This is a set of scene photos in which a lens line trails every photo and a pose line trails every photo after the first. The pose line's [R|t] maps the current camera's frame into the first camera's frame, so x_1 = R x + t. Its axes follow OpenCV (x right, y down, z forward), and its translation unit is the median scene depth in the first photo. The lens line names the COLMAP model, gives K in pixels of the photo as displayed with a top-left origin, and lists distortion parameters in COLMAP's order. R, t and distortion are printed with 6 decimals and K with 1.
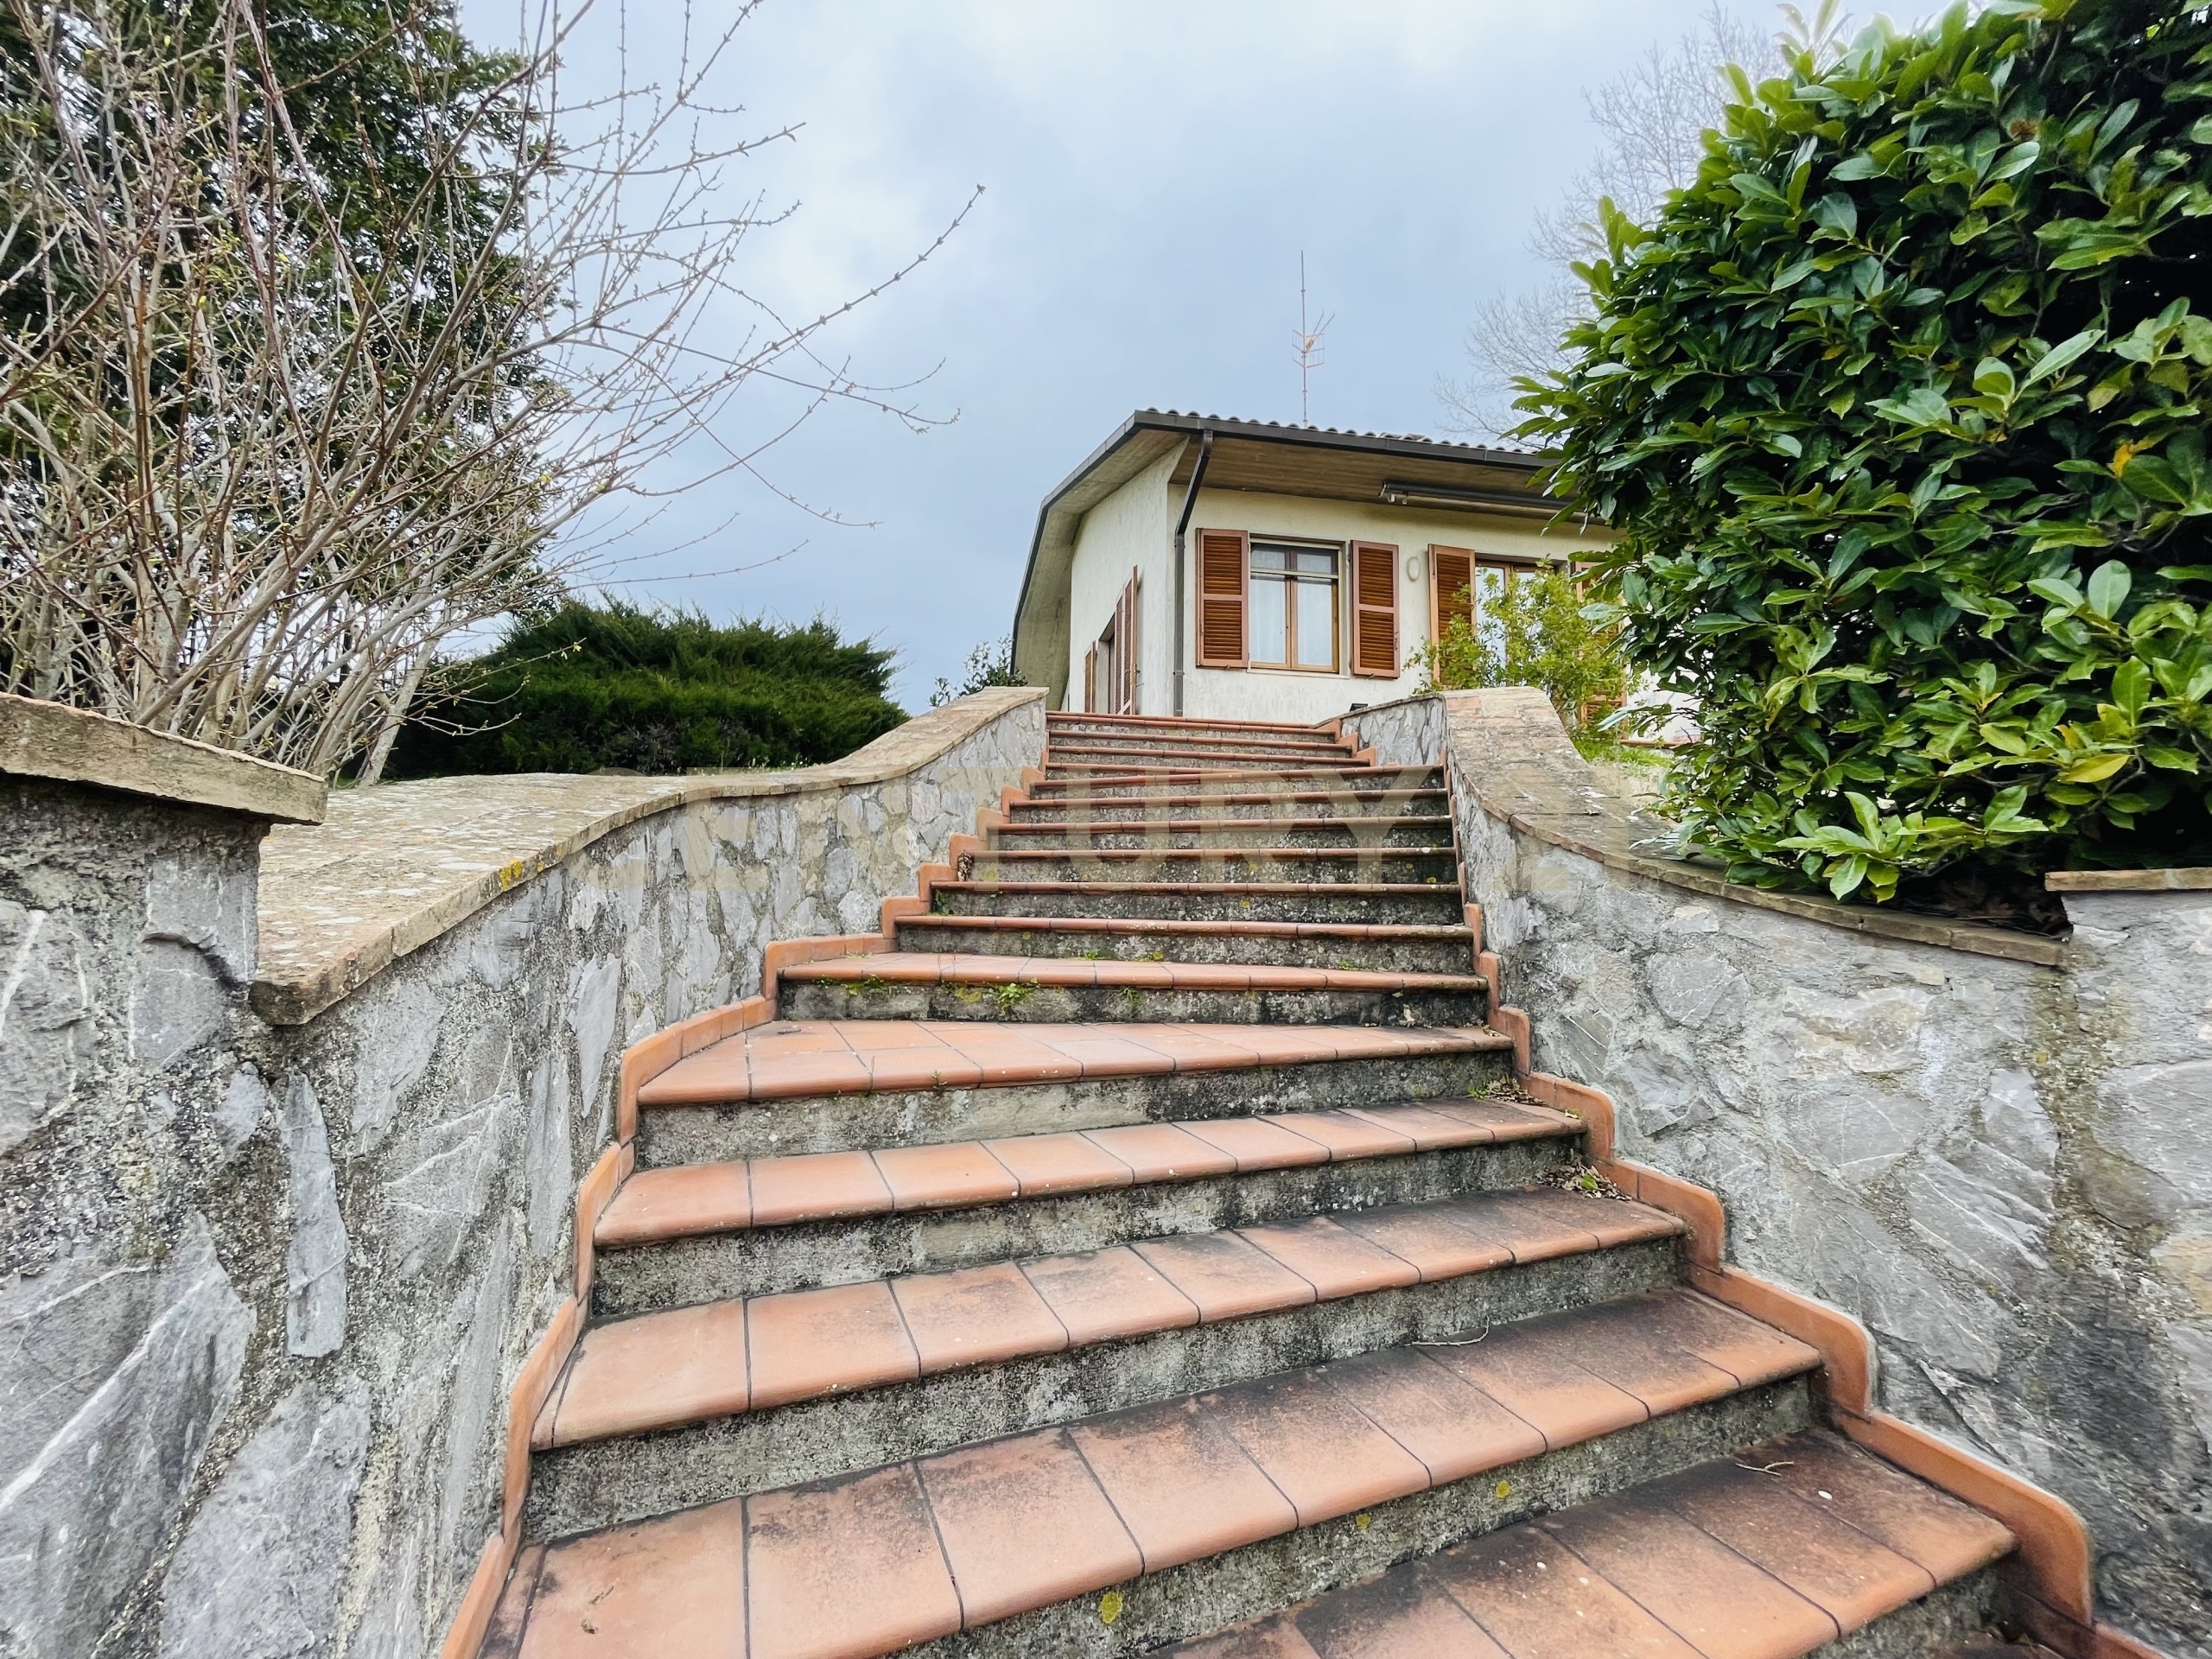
lens RADIAL K [[885.5, 0, 1106.0], [0, 885.5, 829.5], [0, 0, 1]] dist [-0.013398, -0.000069]
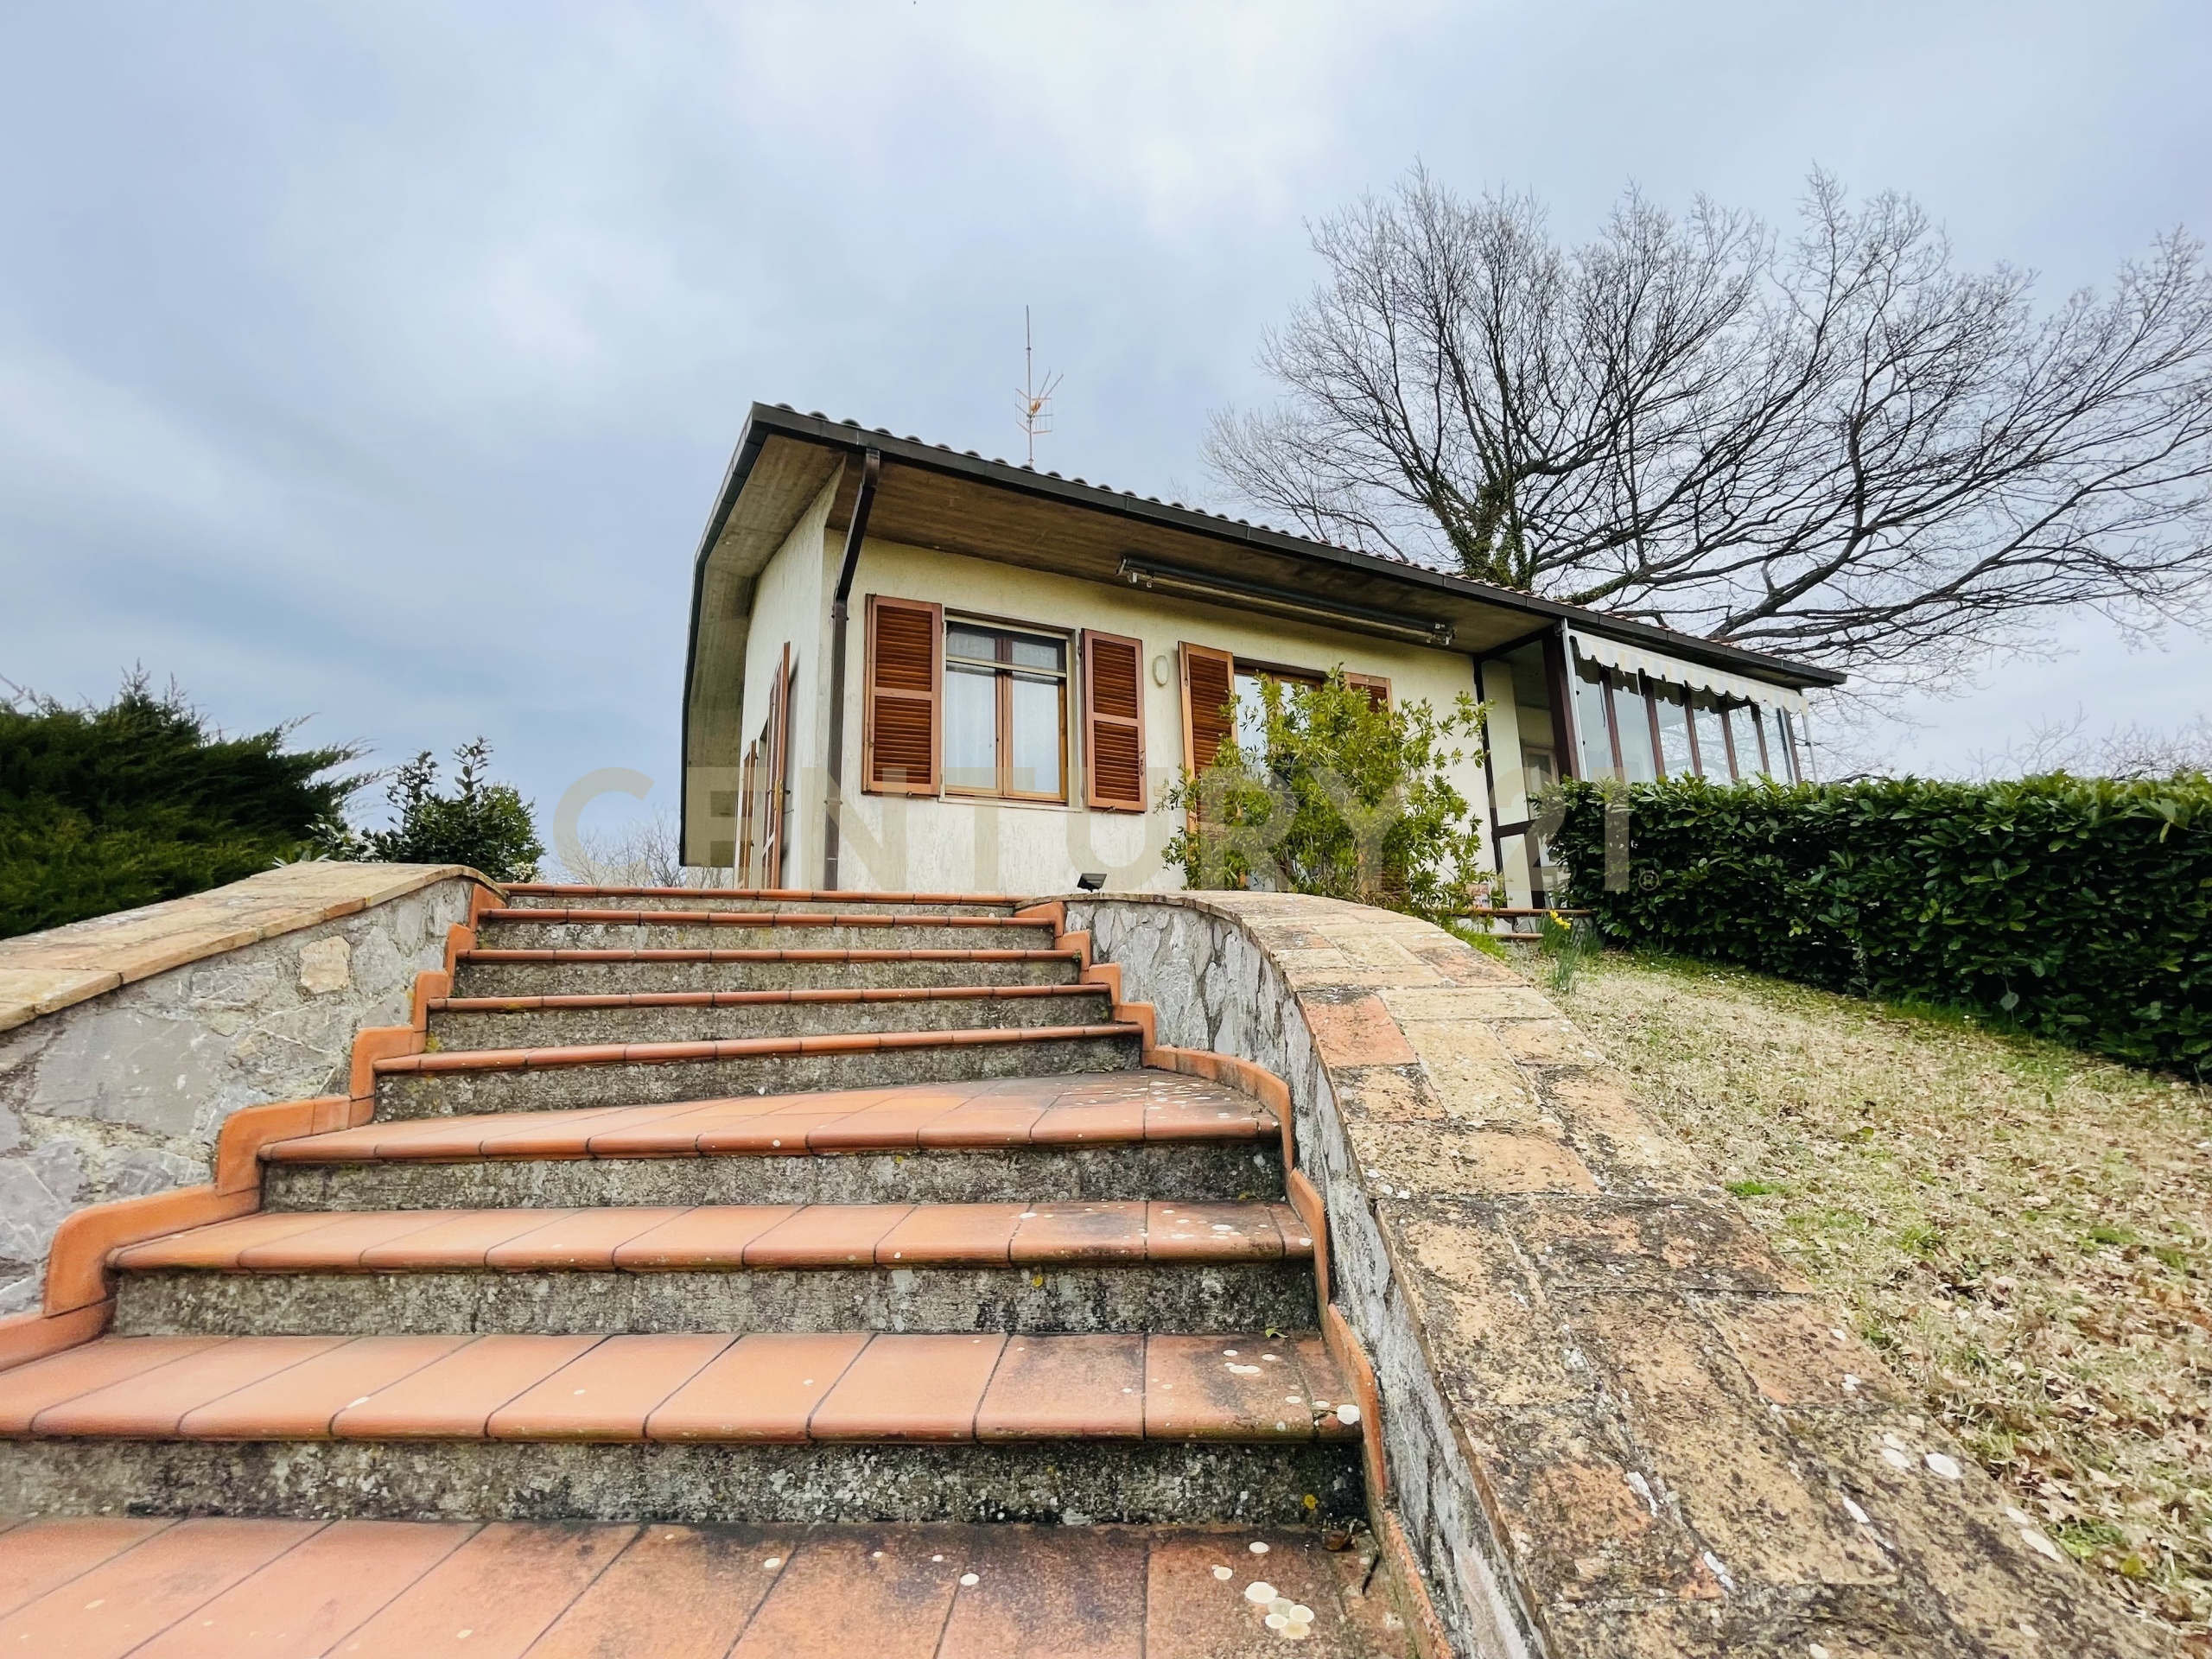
lens RADIAL K [[885.5, 0, 1106.0], [0, 885.5, 829.5], [0, 0, 1]] dist [-0.013398, -0.000069]
pose [[0.959287, 0.014967, 0.282037, 0.088814], [0.013353, 0.995075, -0.098224, -0.084884], [-0.282118, 0.097992, 0.954362, 0.298413]]
